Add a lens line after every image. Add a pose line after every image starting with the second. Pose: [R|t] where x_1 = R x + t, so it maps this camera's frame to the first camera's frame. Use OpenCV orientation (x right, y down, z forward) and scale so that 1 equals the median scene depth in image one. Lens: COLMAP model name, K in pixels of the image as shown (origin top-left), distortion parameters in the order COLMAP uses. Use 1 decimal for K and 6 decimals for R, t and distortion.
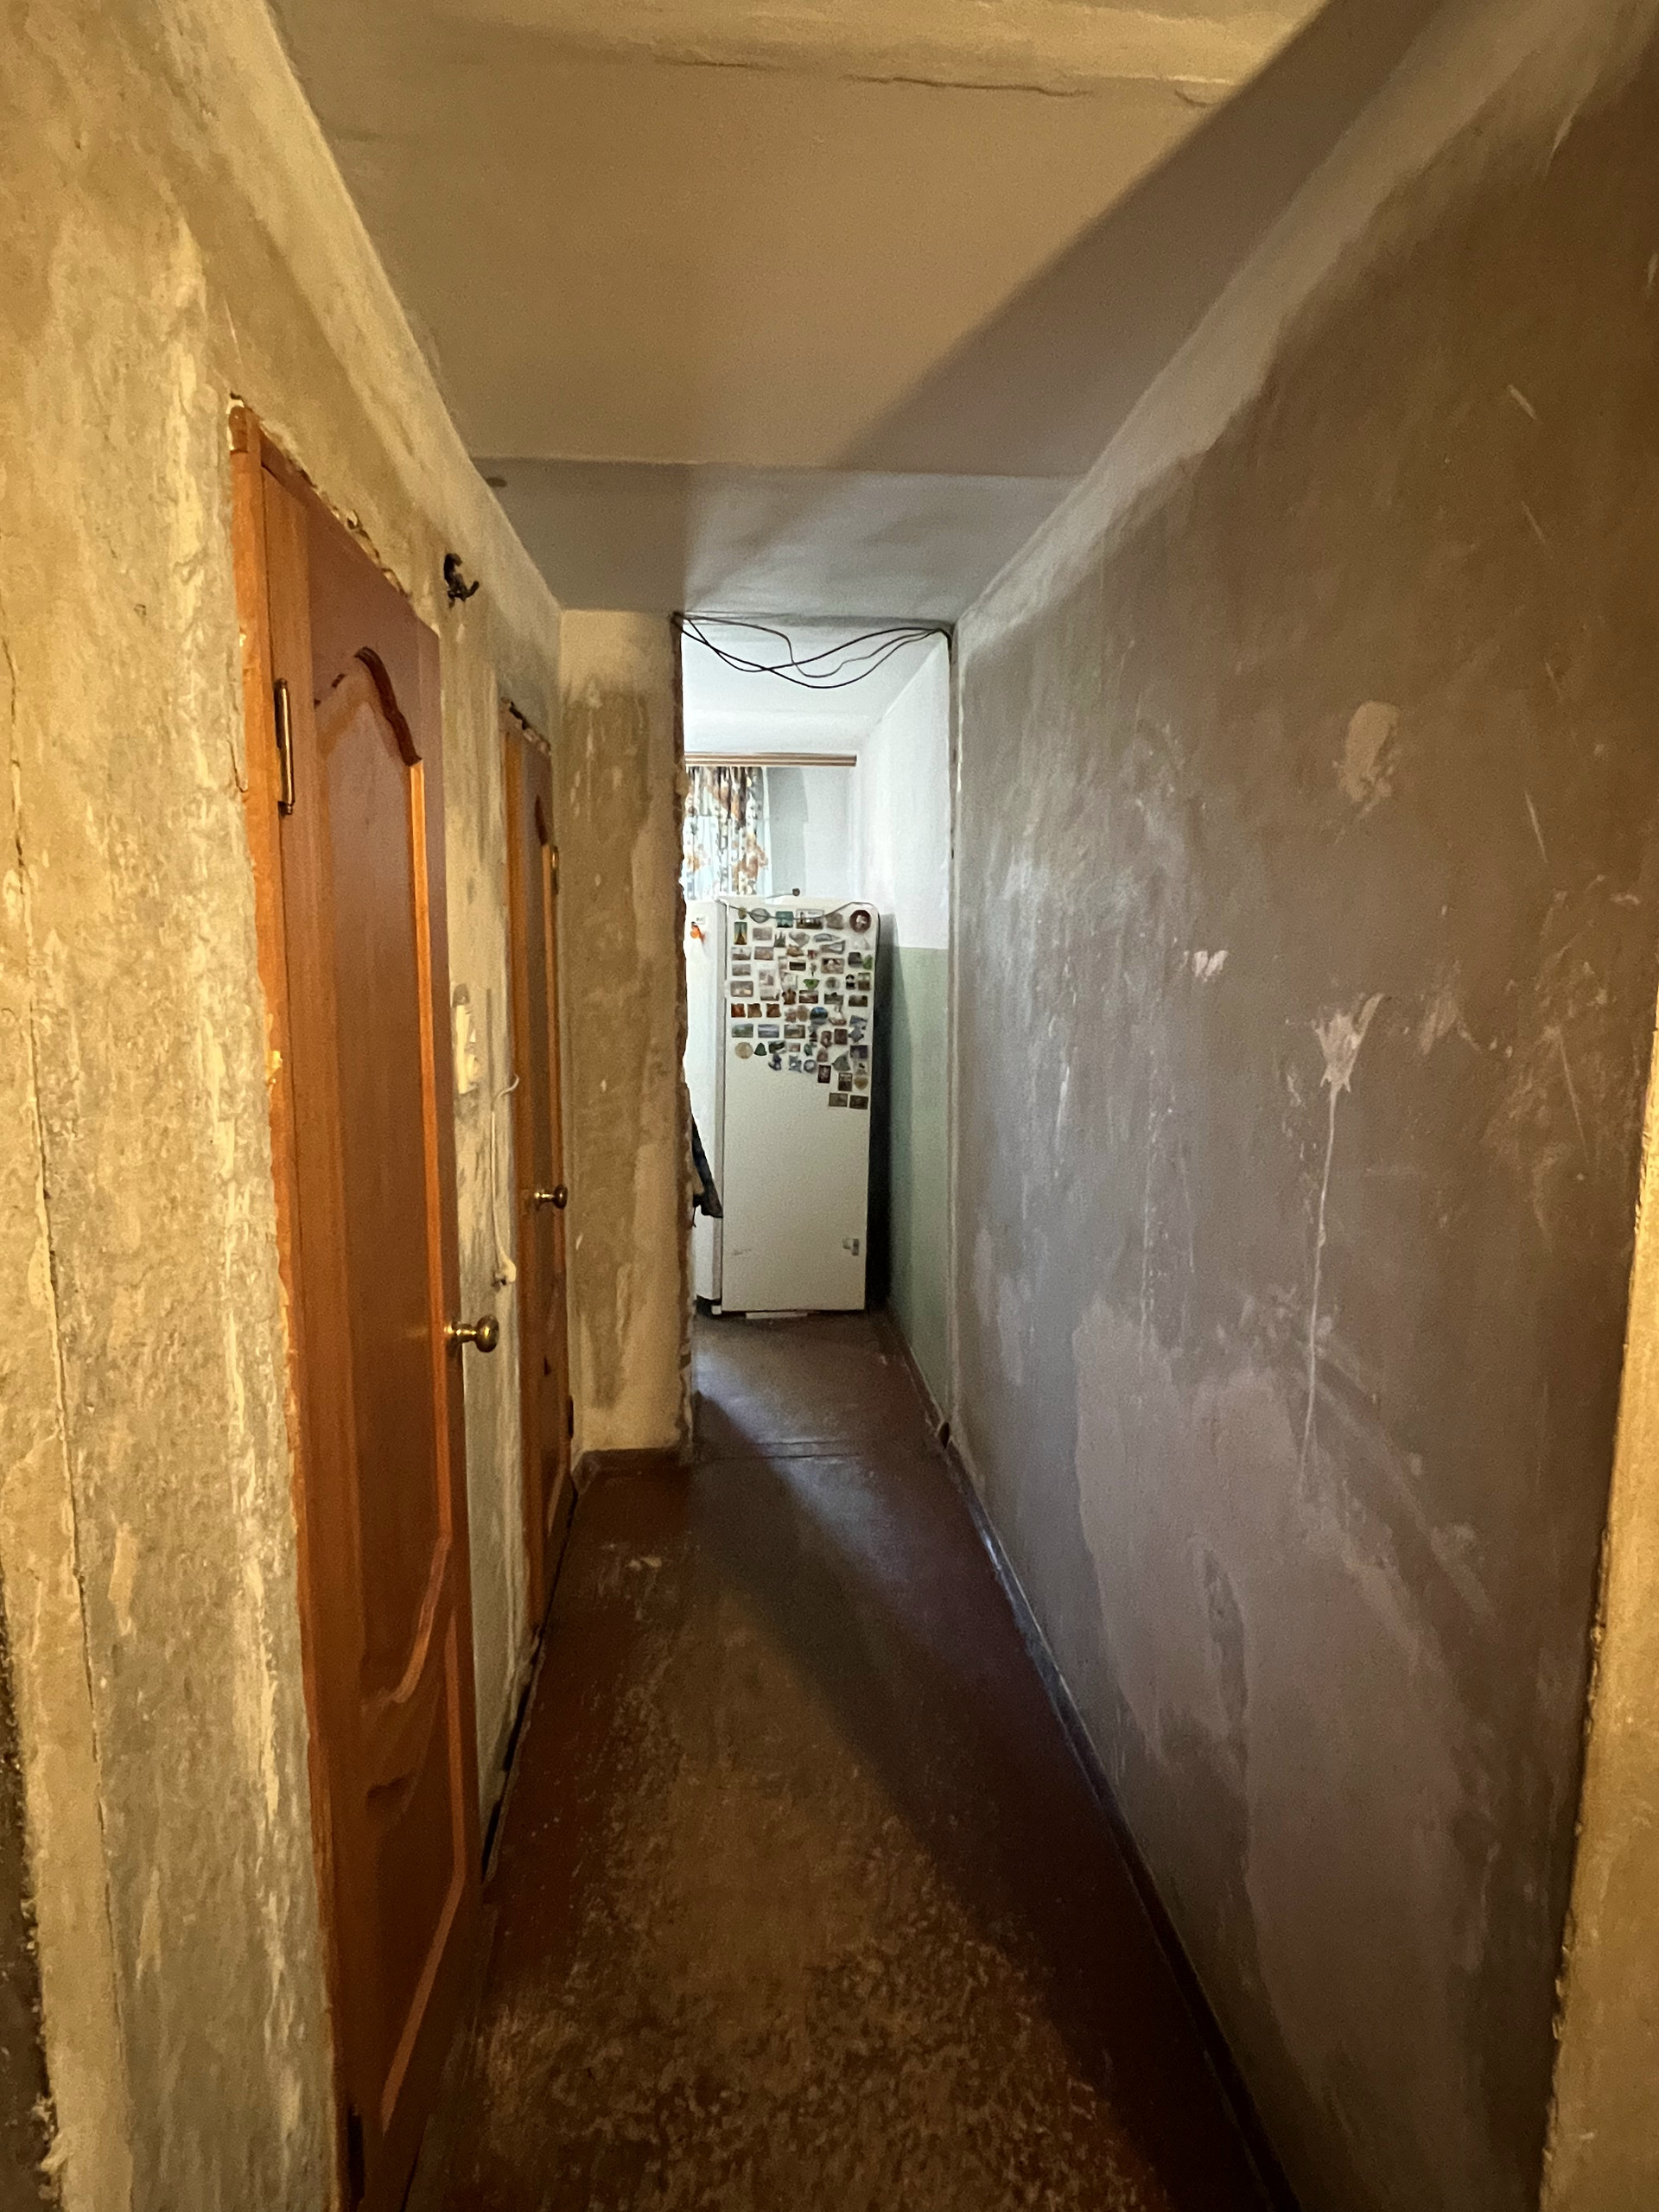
lens RADIAL K [[1119.9, 0, 827.4], [0, 1119.9, 1094.8], [0, 0, 1]] dist [-0.000615, -0.000014]
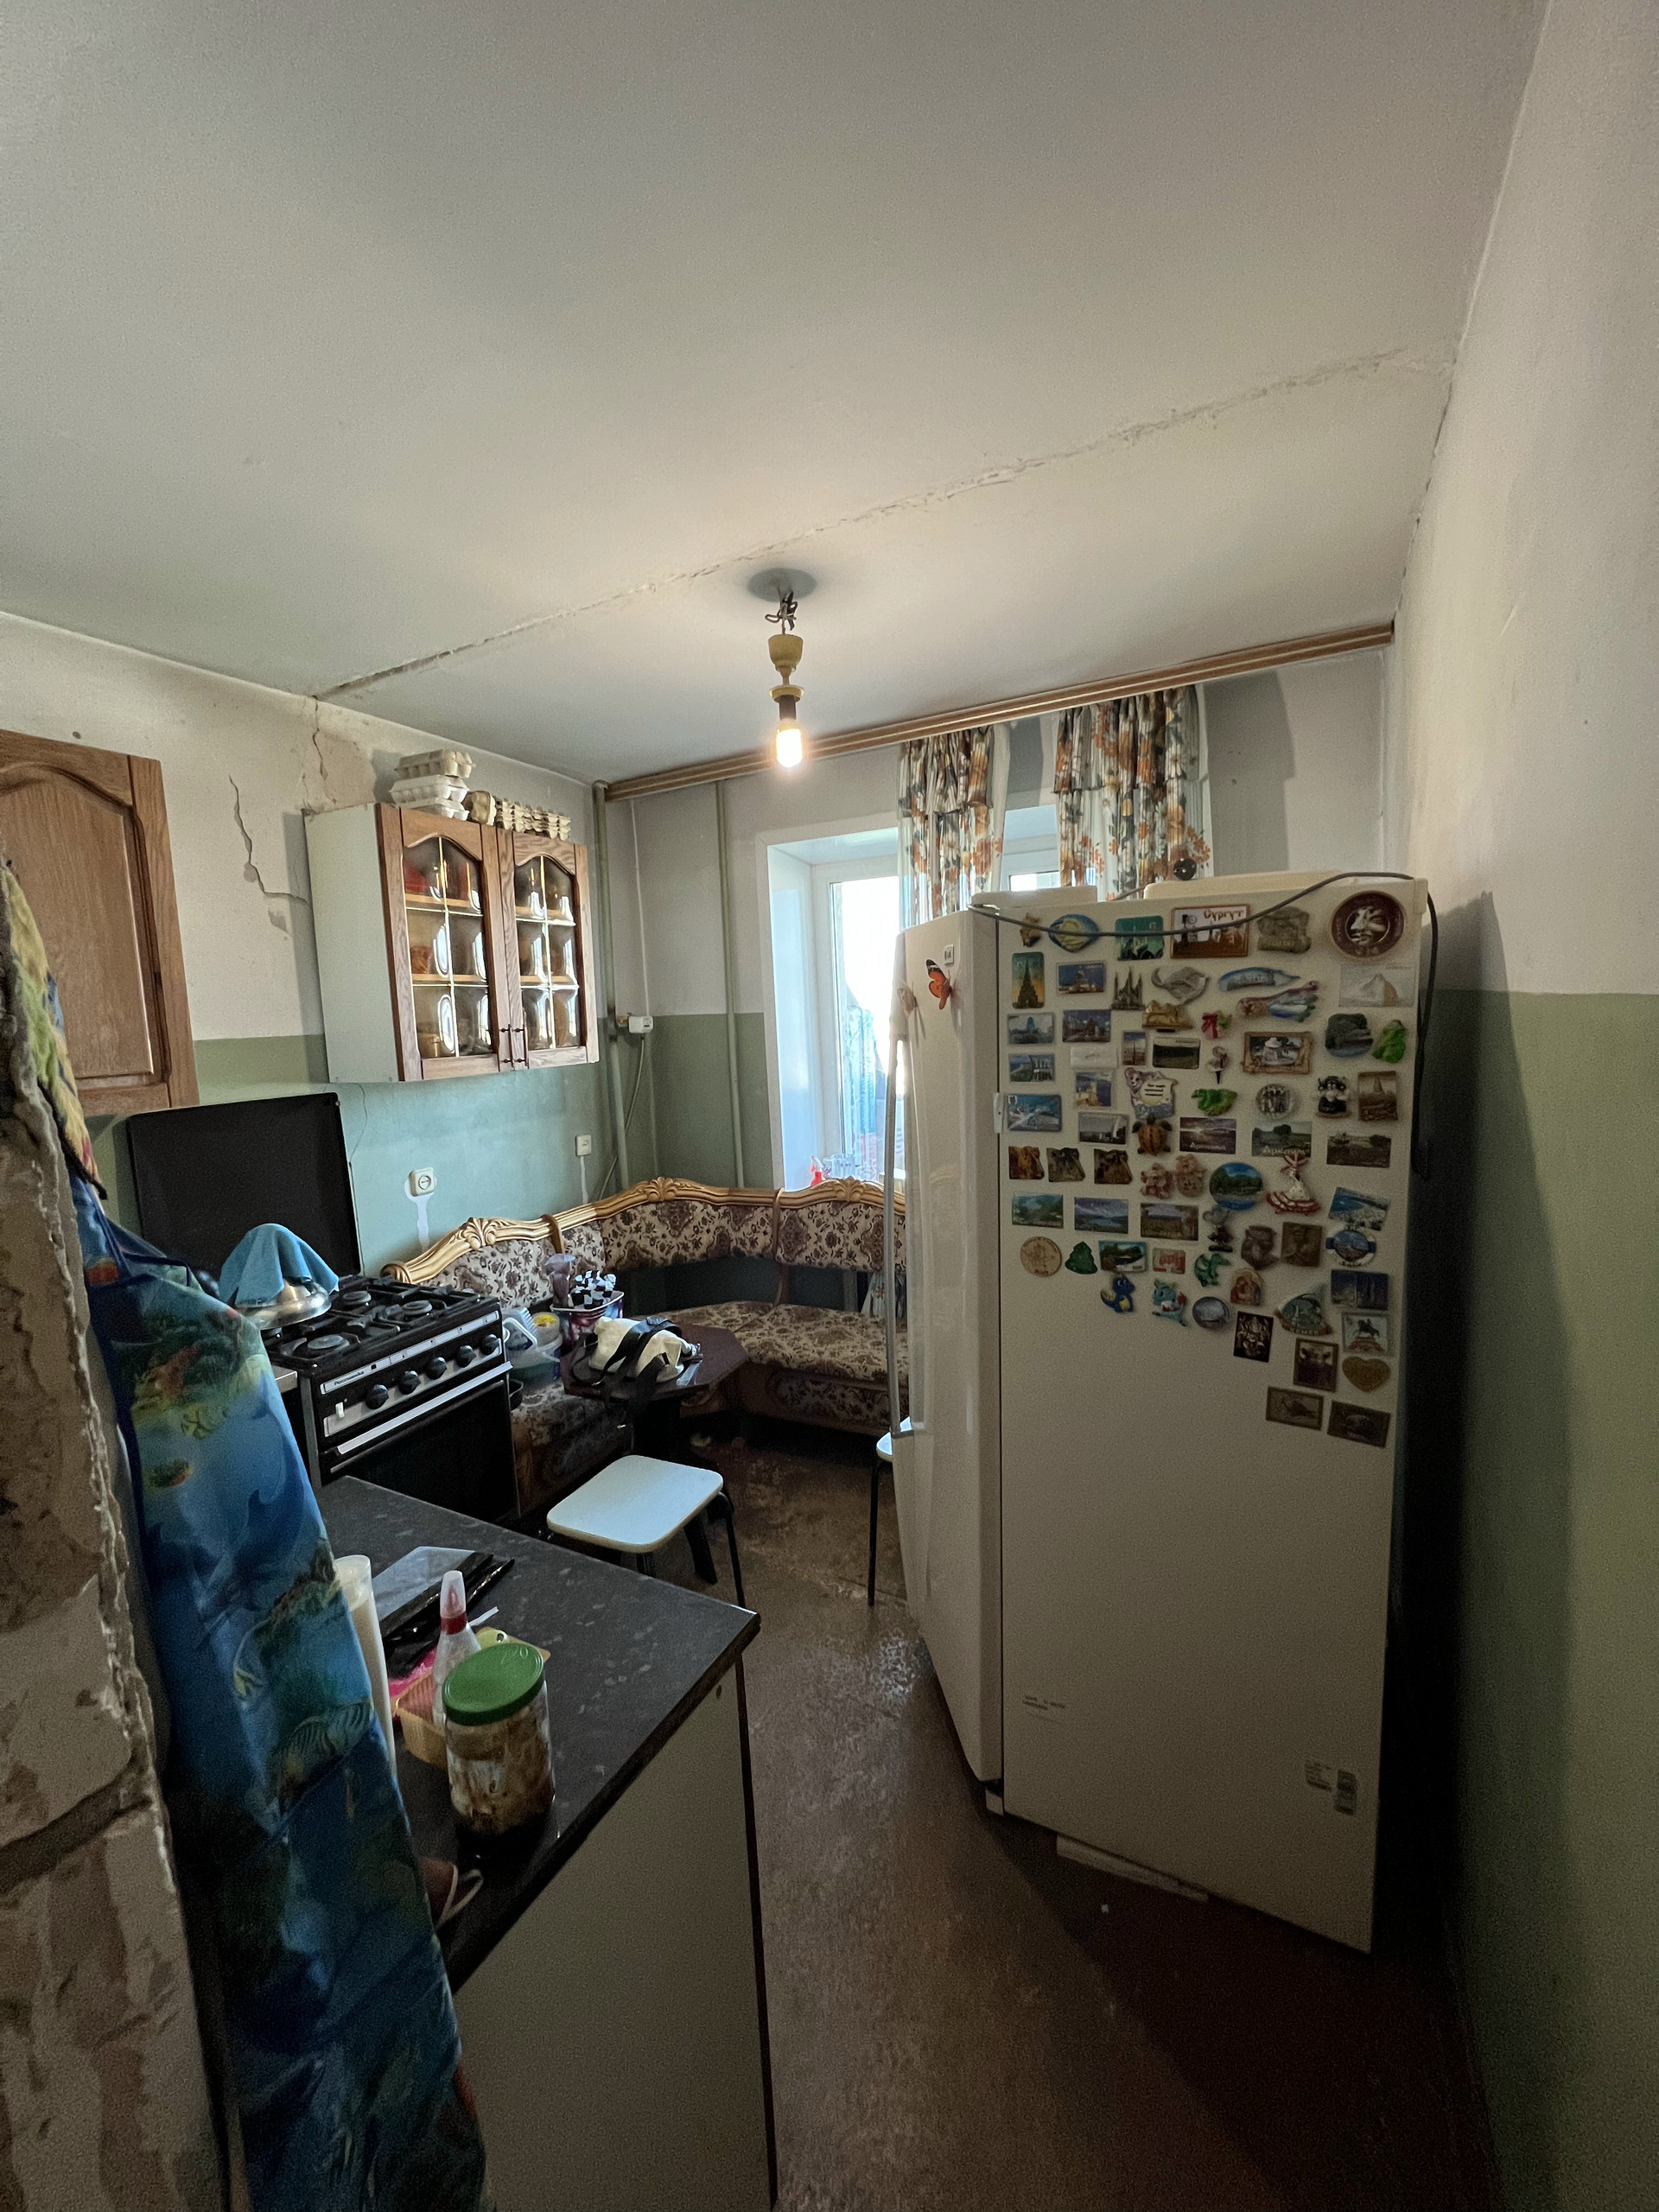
lens RADIAL K [[883.2, 0, 835.6], [0, 883.2, 1100.9], [0, 0, 1]] dist [-0.003642, 0.001360]
pose [[0.843836, 0.013768, -0.536425, 0.037565], [-0.026143, 0.999538, -0.015471, -0.091184], [0.535964, 0.027079, 0.843806, 0.676670]]
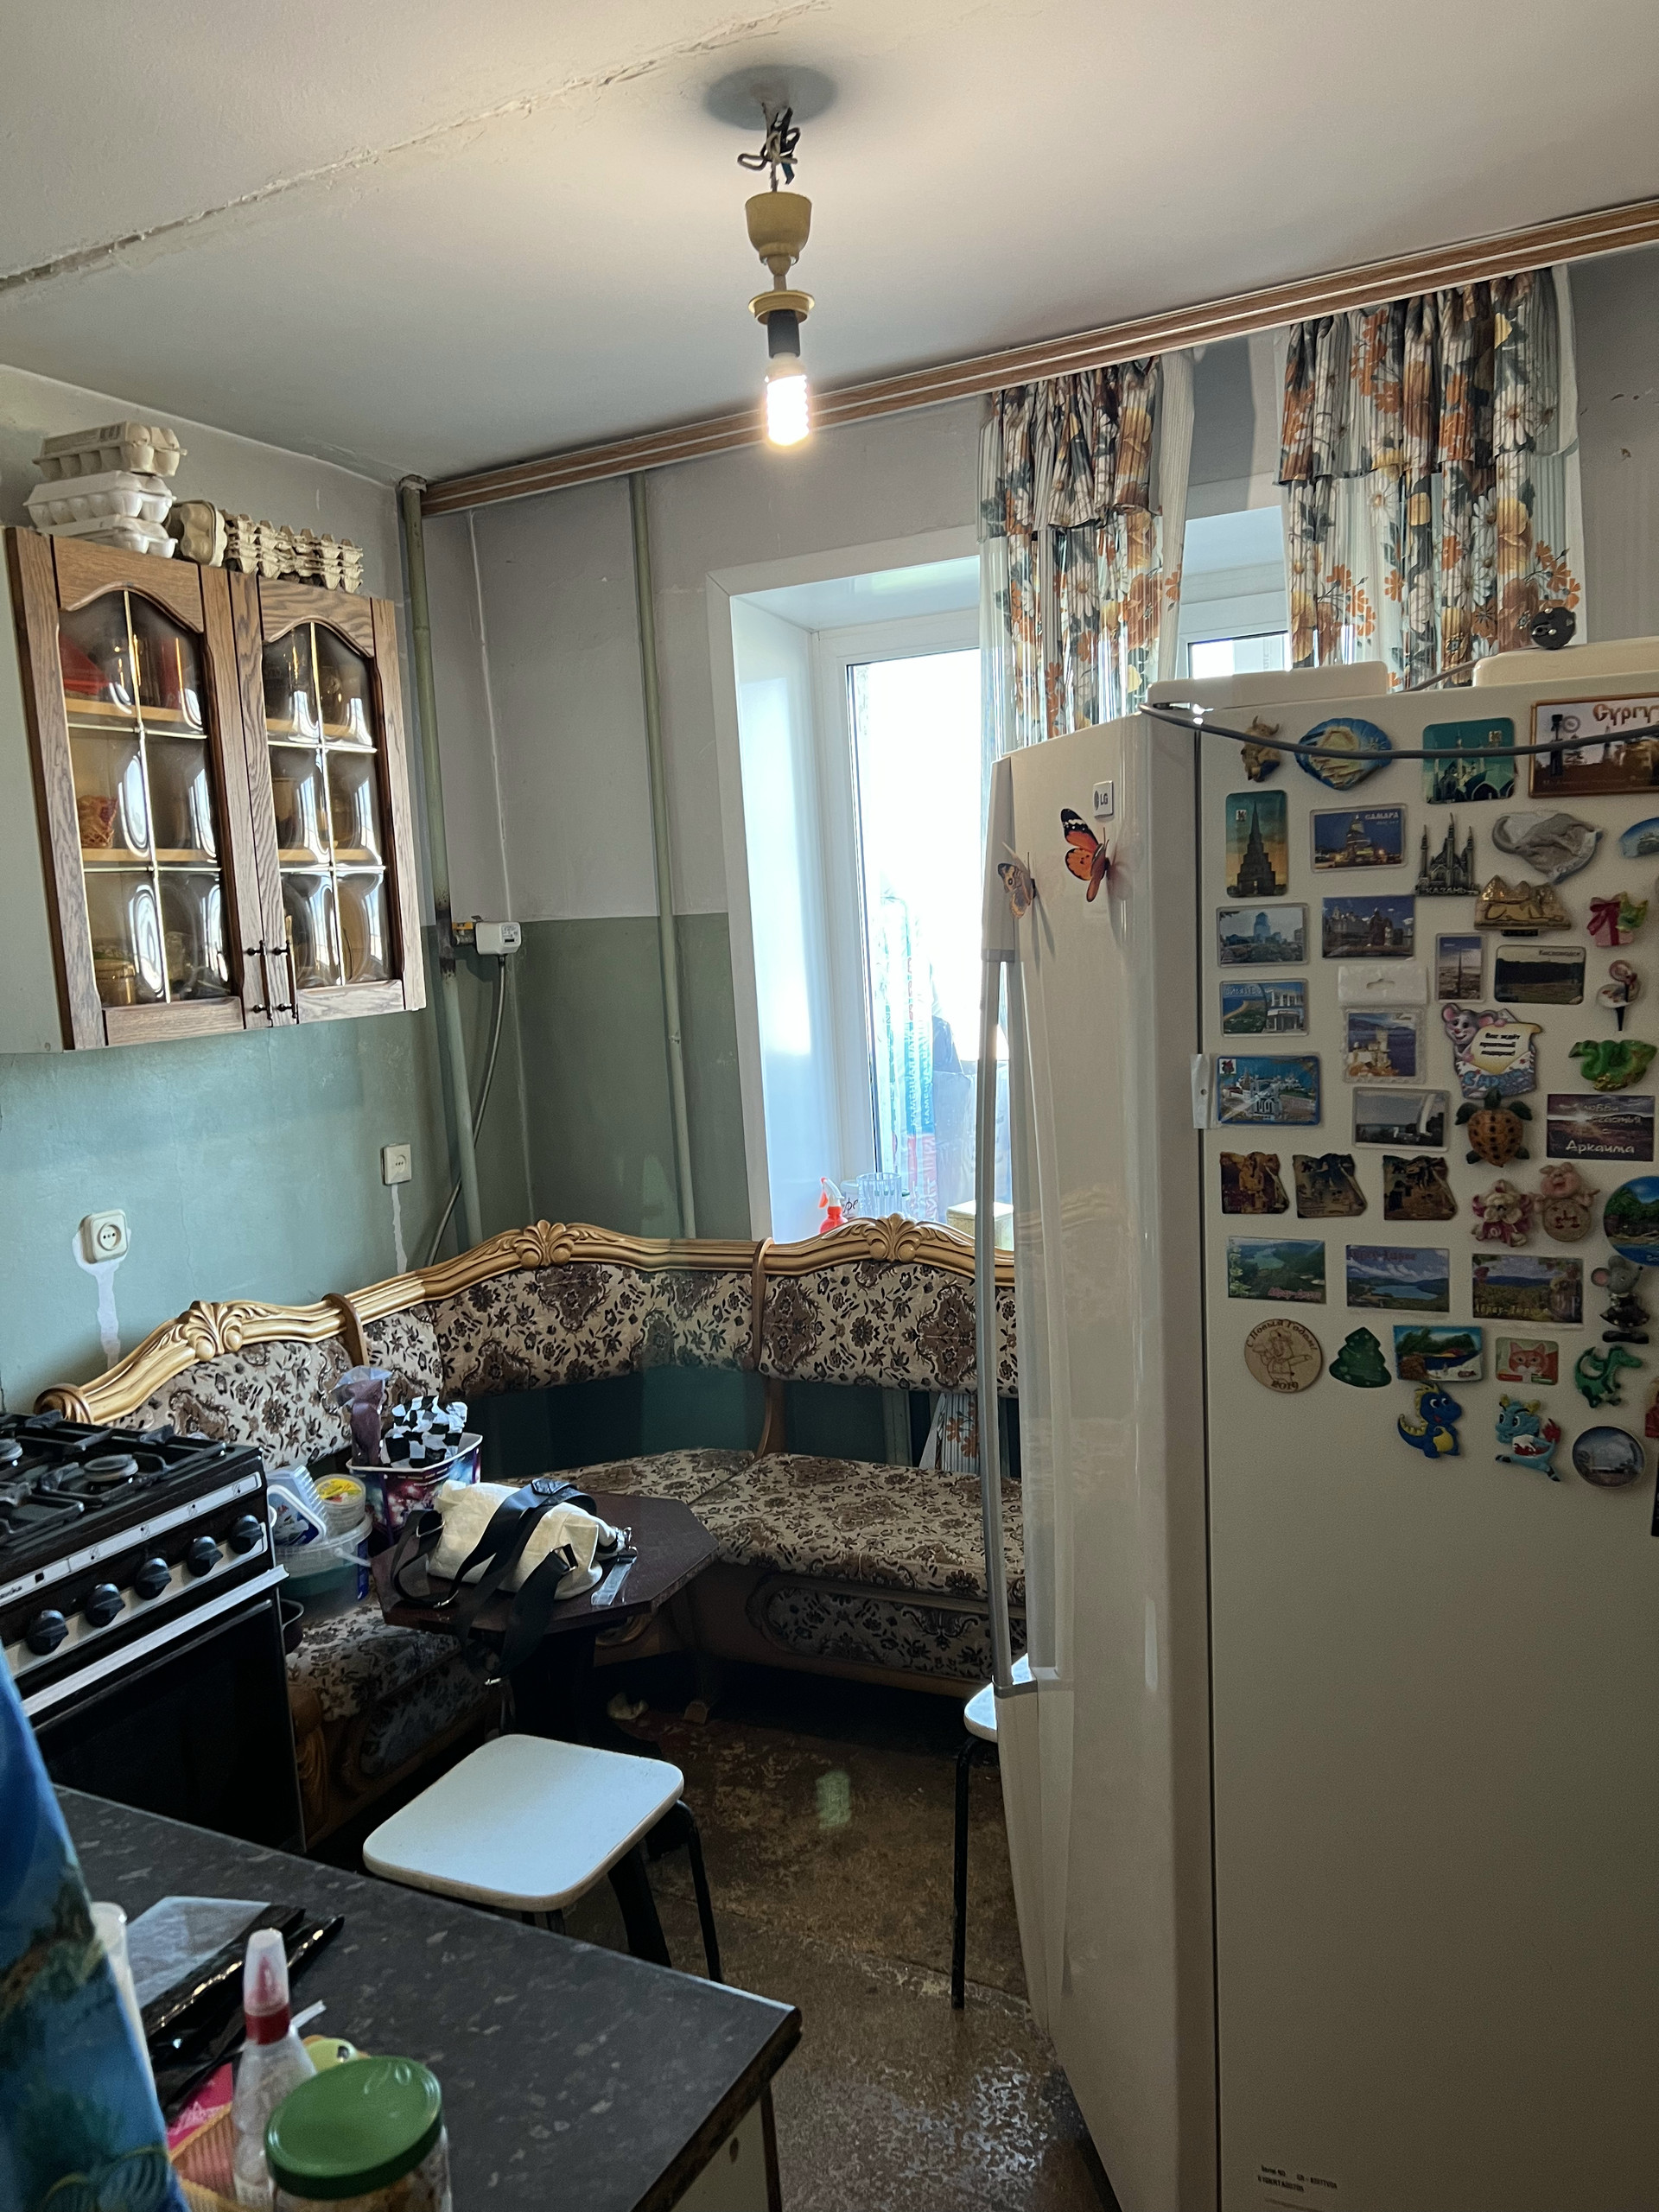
lens RADIAL K [[1656.5, 0, 818.3], [0, 1656.5, 1112.6], [0, 0, 1]] dist [0.057644, -0.063251]
pose [[0.837011, 0.013347, -0.547024, 0.030944], [-0.011320, 0.999911, 0.007075, -0.090543], [0.547070, 0.000271, 0.837087, 0.664334]]
